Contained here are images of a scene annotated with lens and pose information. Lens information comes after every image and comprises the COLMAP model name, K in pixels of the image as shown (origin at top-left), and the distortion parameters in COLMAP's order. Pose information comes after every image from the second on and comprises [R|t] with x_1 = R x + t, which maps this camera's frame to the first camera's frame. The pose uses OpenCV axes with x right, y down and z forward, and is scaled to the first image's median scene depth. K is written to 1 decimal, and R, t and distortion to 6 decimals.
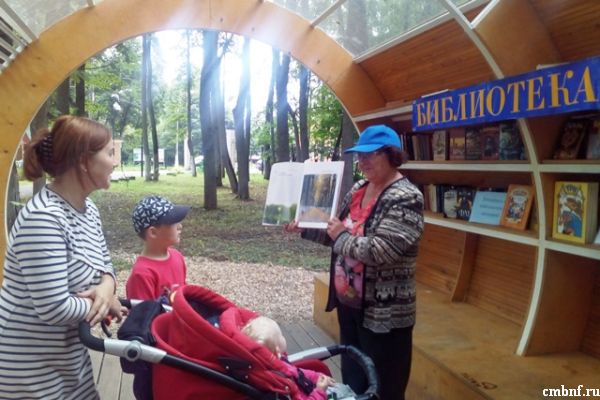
lens RADIAL K [[492.8, 0, 296.1], [0, 492.8, 184.3], [0, 0, 1]] dist [0.070614, -0.147727]
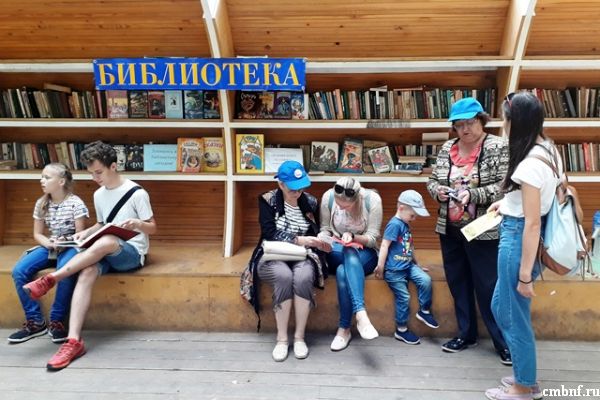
lens RADIAL K [[542.4, 0, 318.9], [0, 542.4, 200.3], [0, 0, 1]] dist [0.149399, -0.344500]
pose [[0.342374, -0.140314, 0.929027, -0.822006], [0.041049, 0.990076, 0.134407, -0.016976], [-0.938667, -0.007882, 0.344736, 0.197675]]
